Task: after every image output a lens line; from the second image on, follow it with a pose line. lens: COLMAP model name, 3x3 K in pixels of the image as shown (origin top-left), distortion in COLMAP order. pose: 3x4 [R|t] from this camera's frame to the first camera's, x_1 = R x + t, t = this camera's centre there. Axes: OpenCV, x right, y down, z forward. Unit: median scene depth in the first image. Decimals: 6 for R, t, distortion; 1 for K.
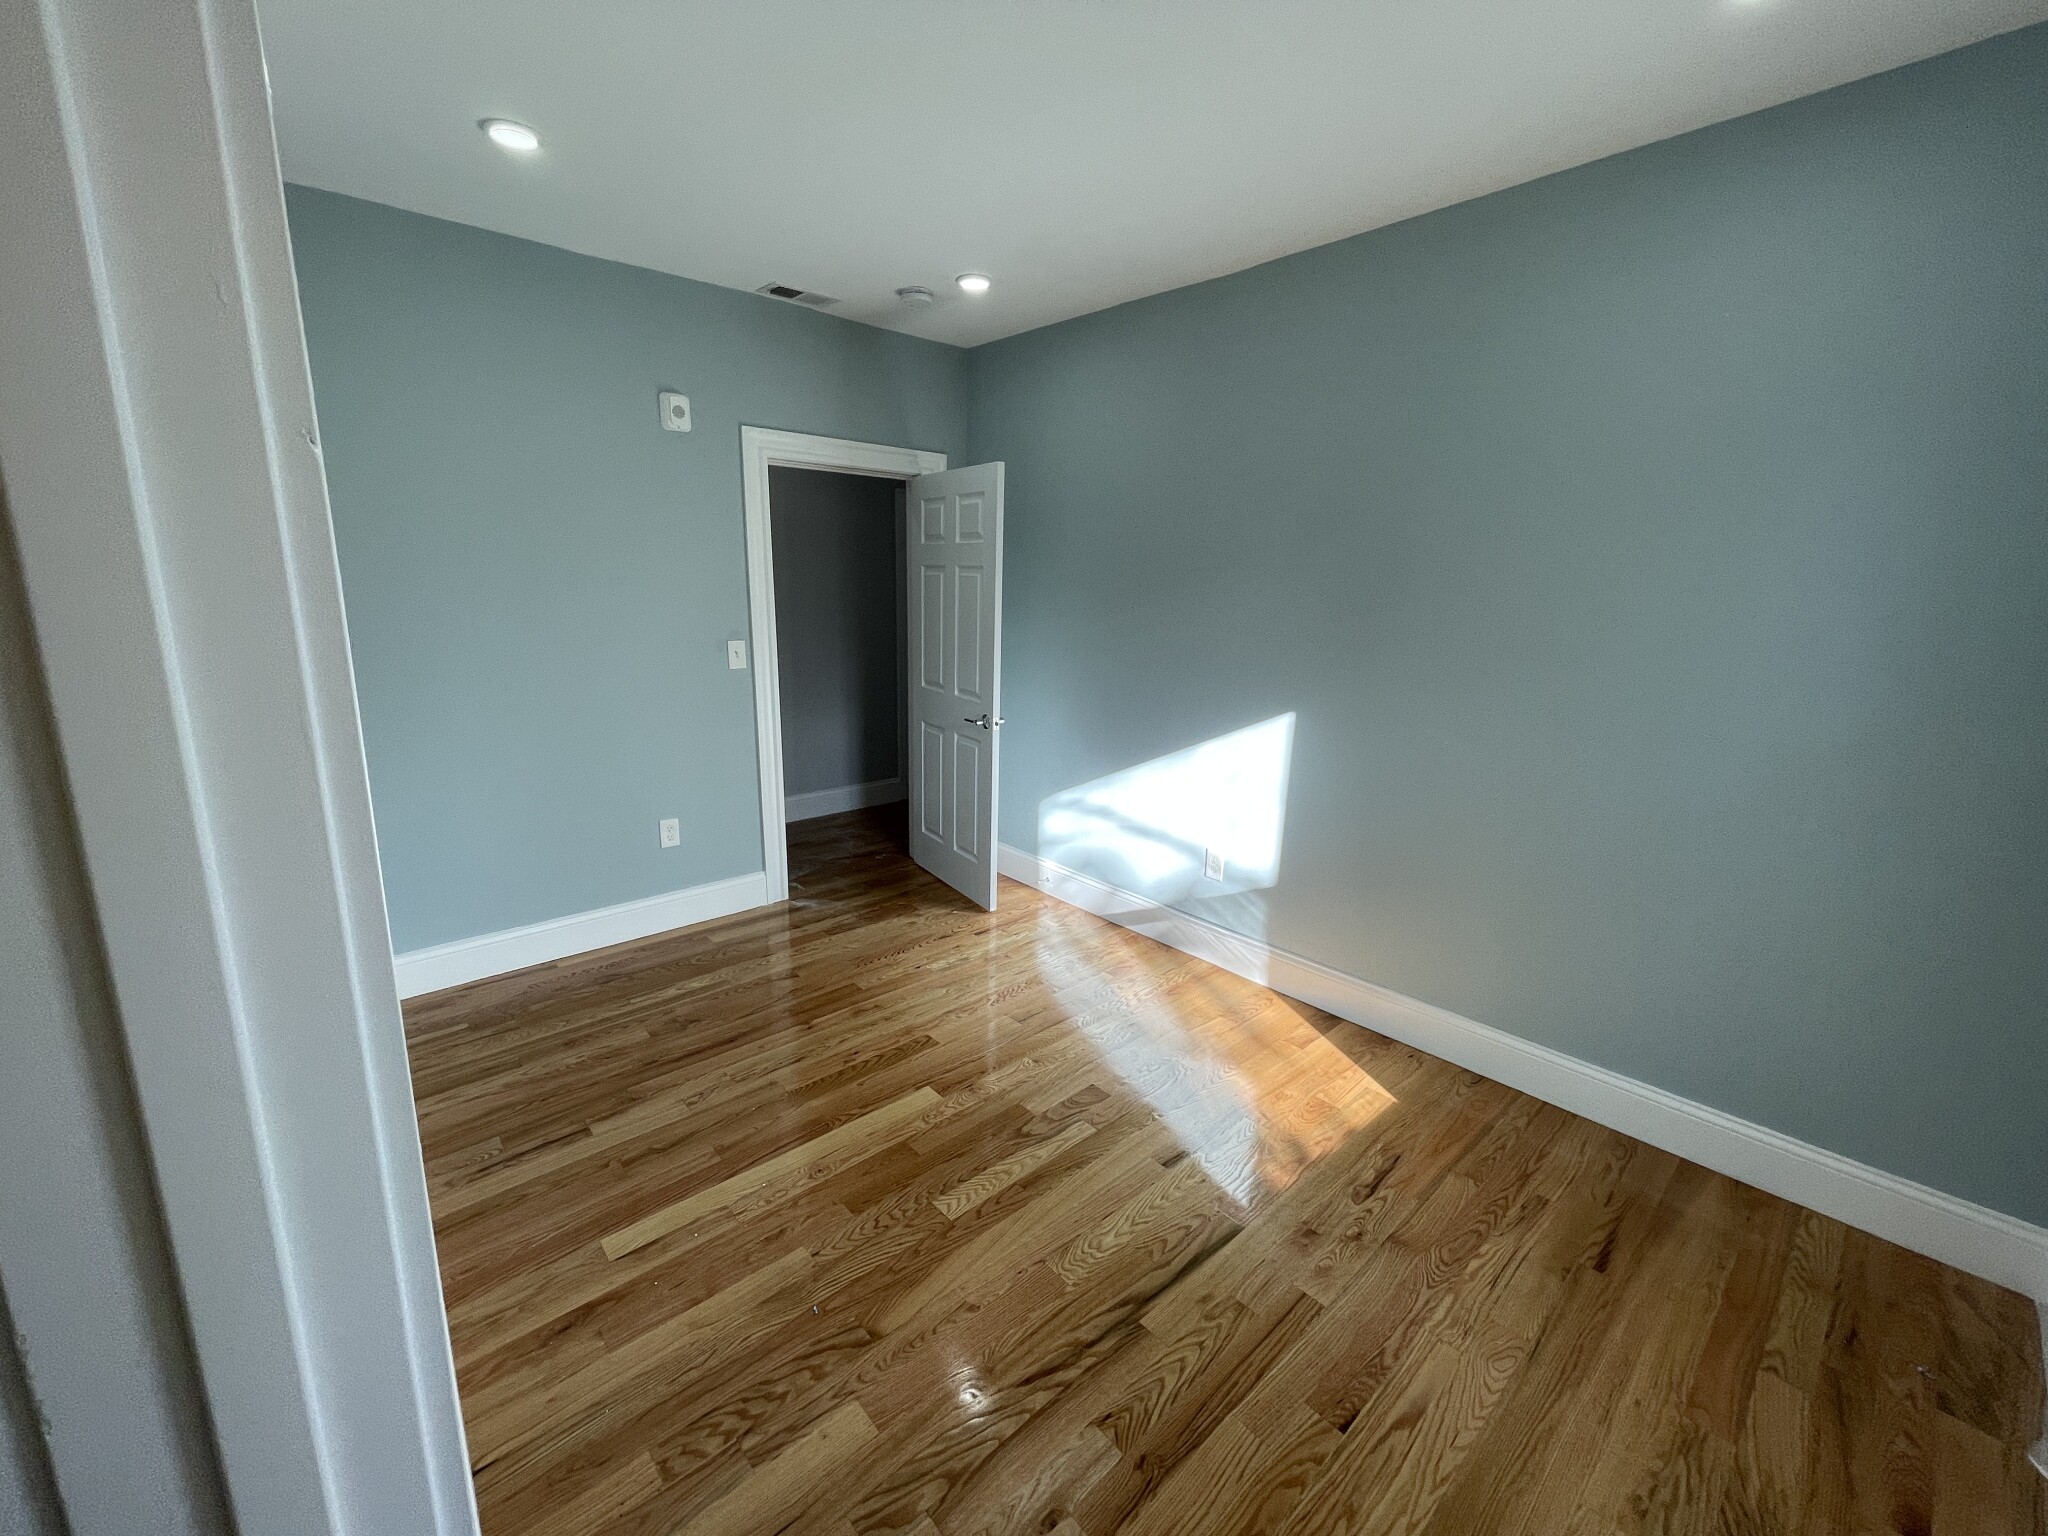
lens RADIAL K [[829.6, 0, 1028.1], [0, 829.6, 762.3], [0, 0, 1]] dist [0.001253, 0.000074]
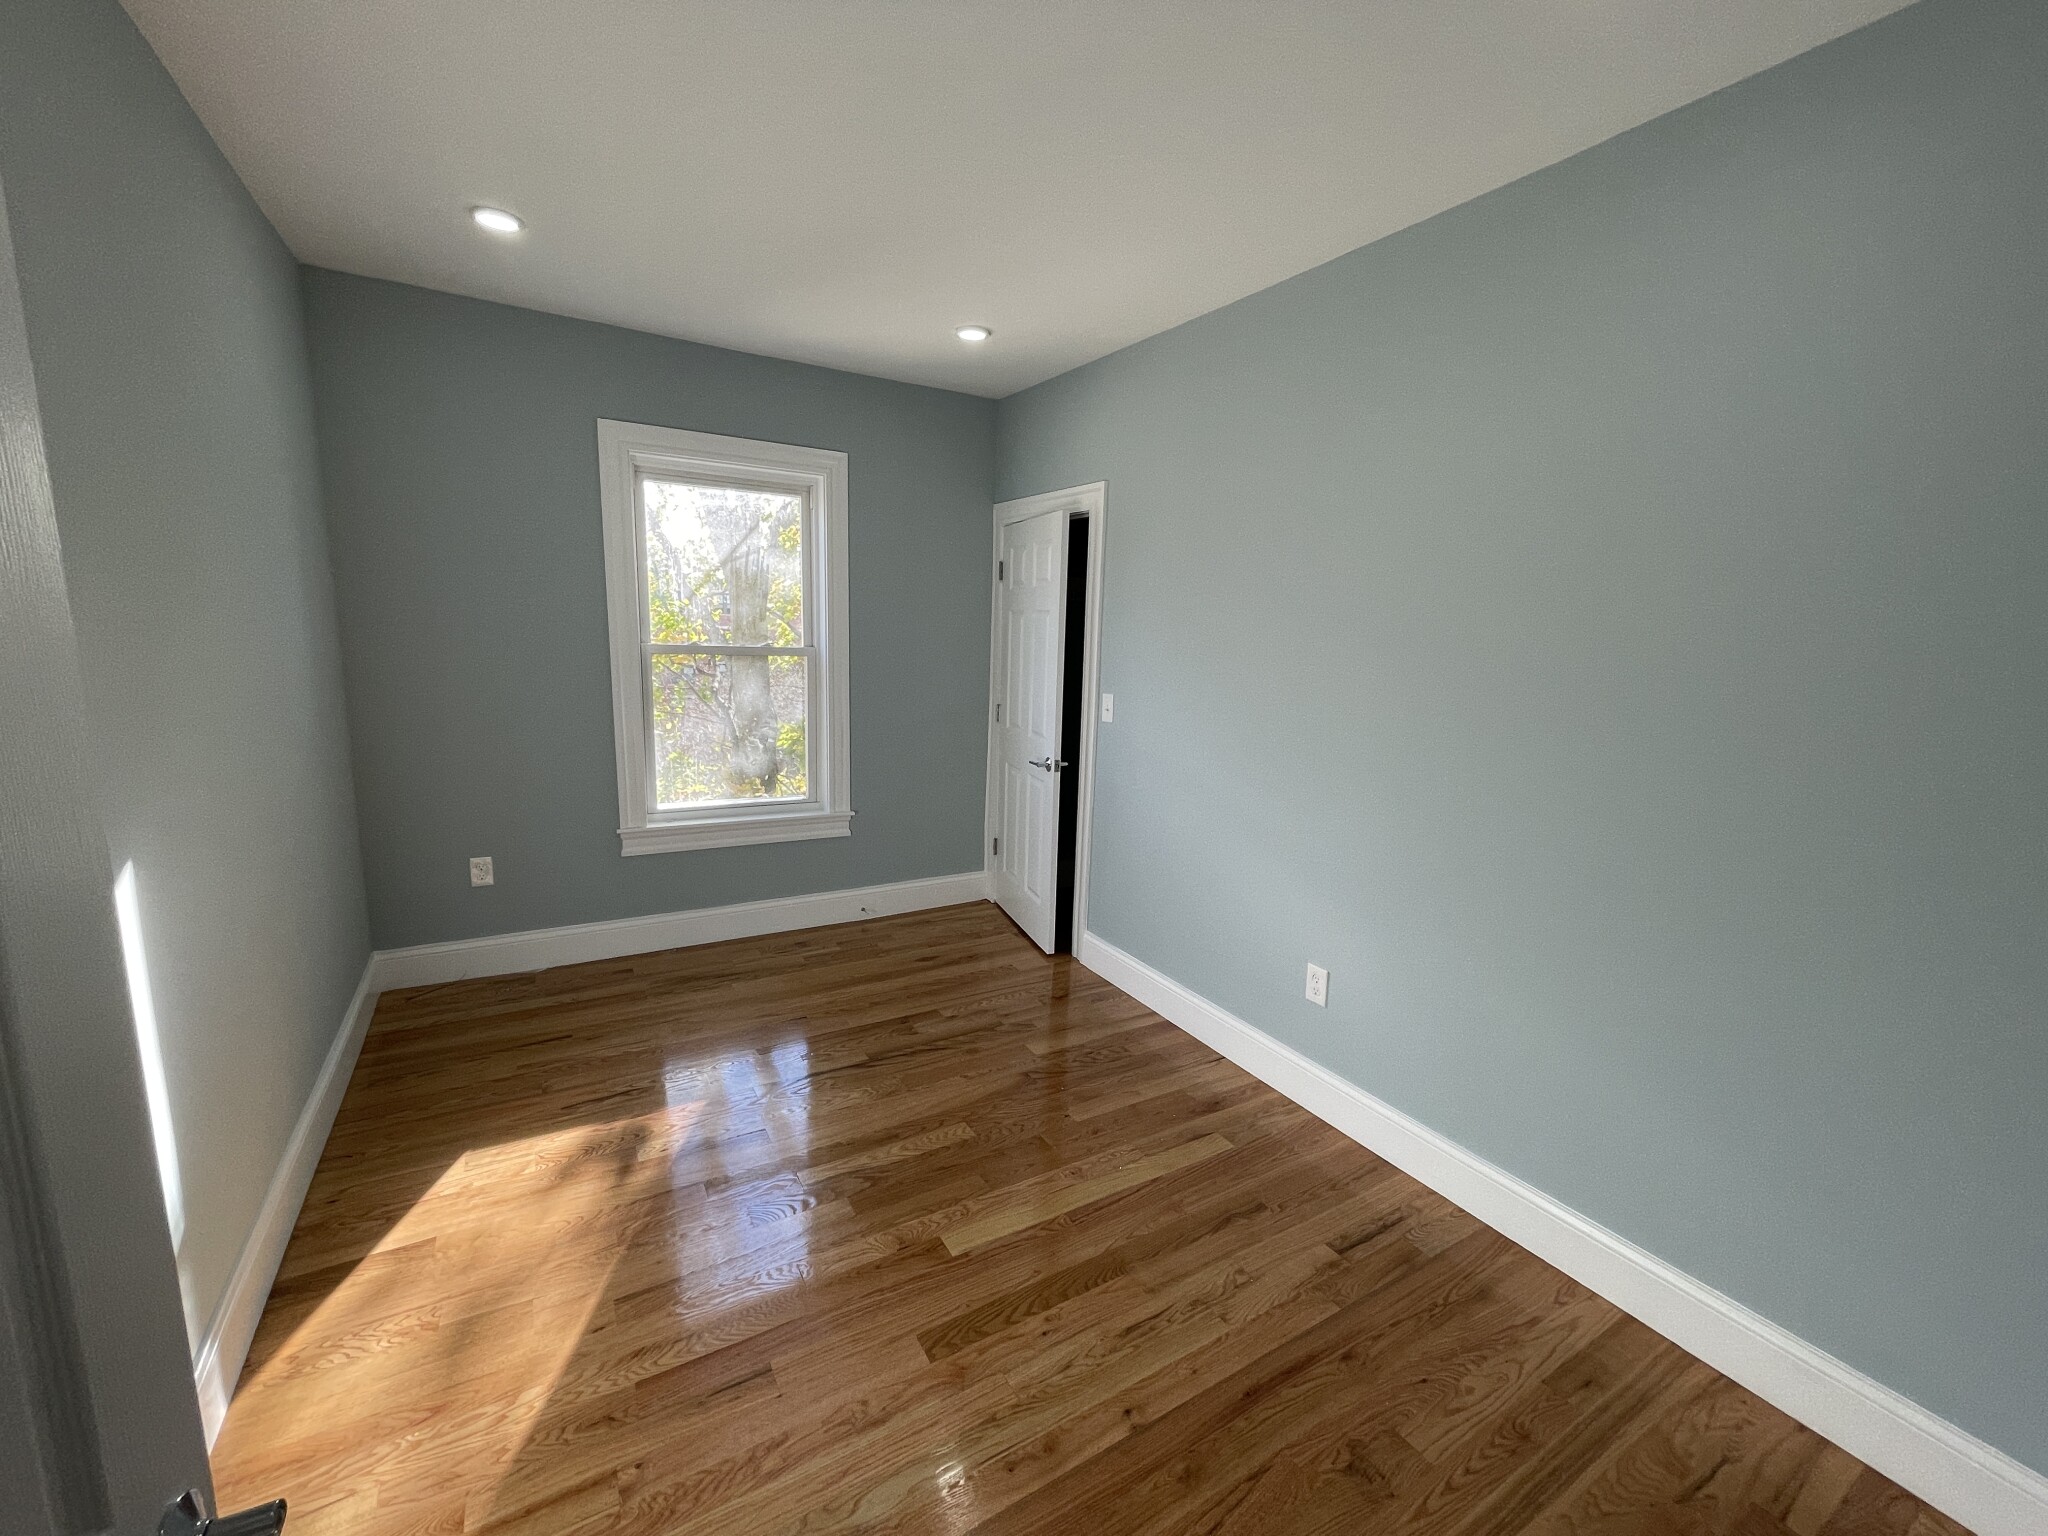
lens RADIAL K [[829.5, 0, 1027.9], [0, 829.5, 763.9], [0, 0, 1]] dist [-0.001402, 0.000077]
pose [[-0.979863, -0.085056, 0.180647, -0.321829], [-0.012311, 0.928746, 0.370513, -0.369527], [-0.199290, 0.360828, -0.911091, 1.686604]]
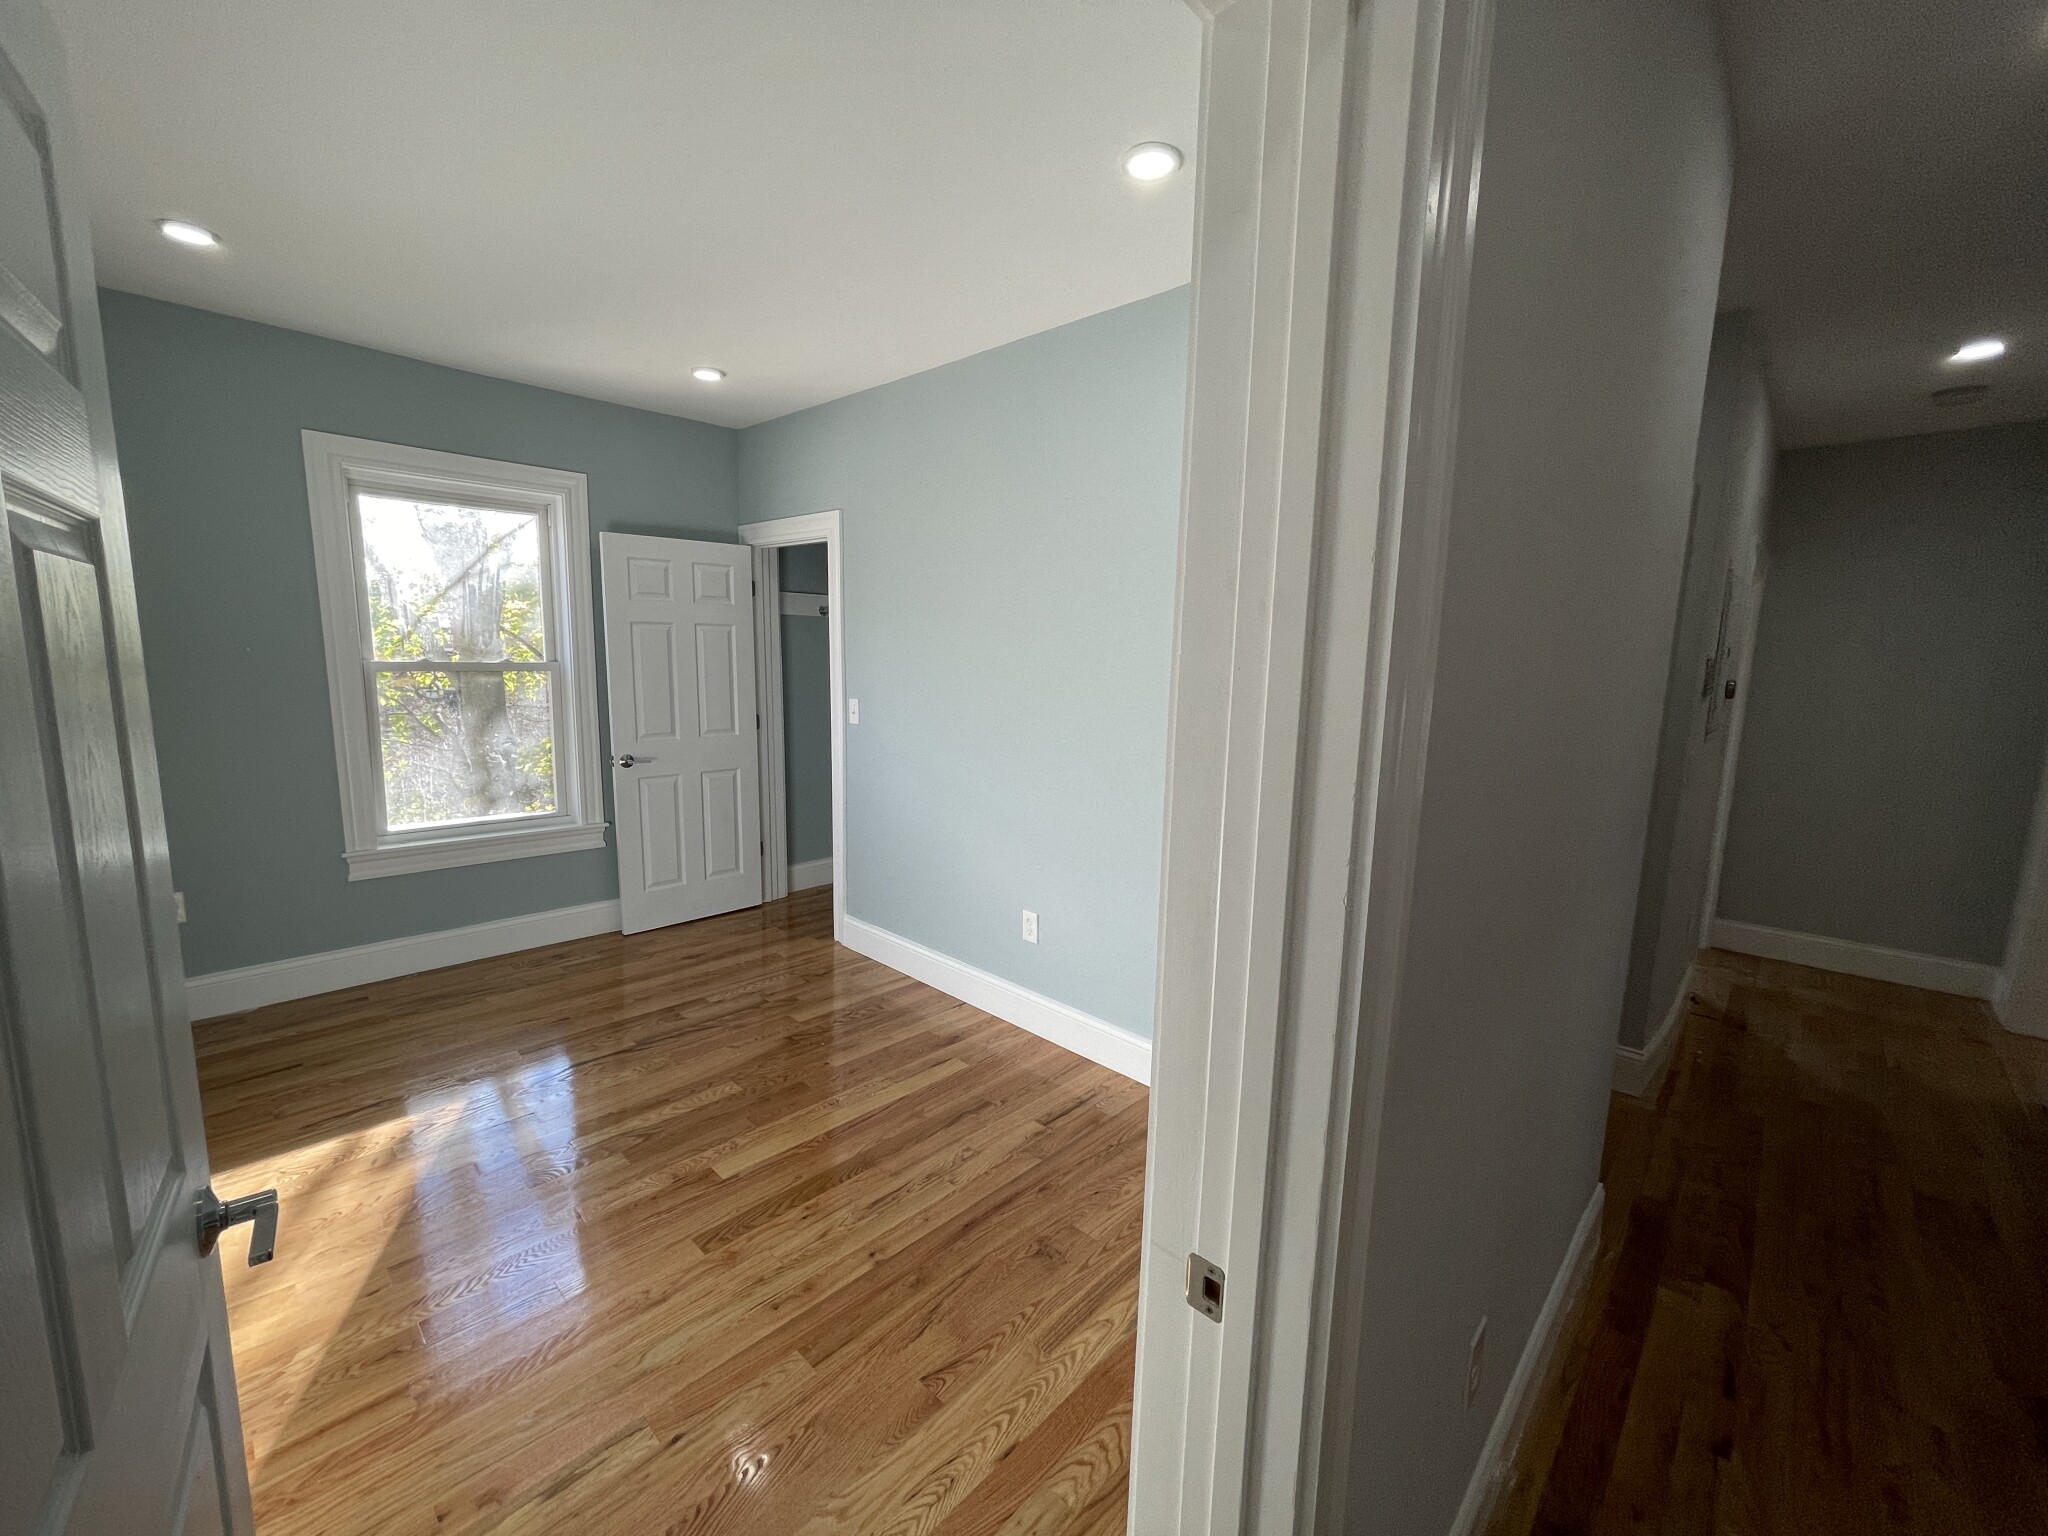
lens RADIAL K [[826.2, 0, 1019.9], [0, 826.2, 763.2], [0, 0, 1]] dist [0.001624, 0.000622]
pose [[-0.996539, -0.032663, -0.076439, -0.396636], [-0.056977, 0.937970, 0.342003, -0.403276], [0.060527, 0.345174, -0.936585, 1.882467]]
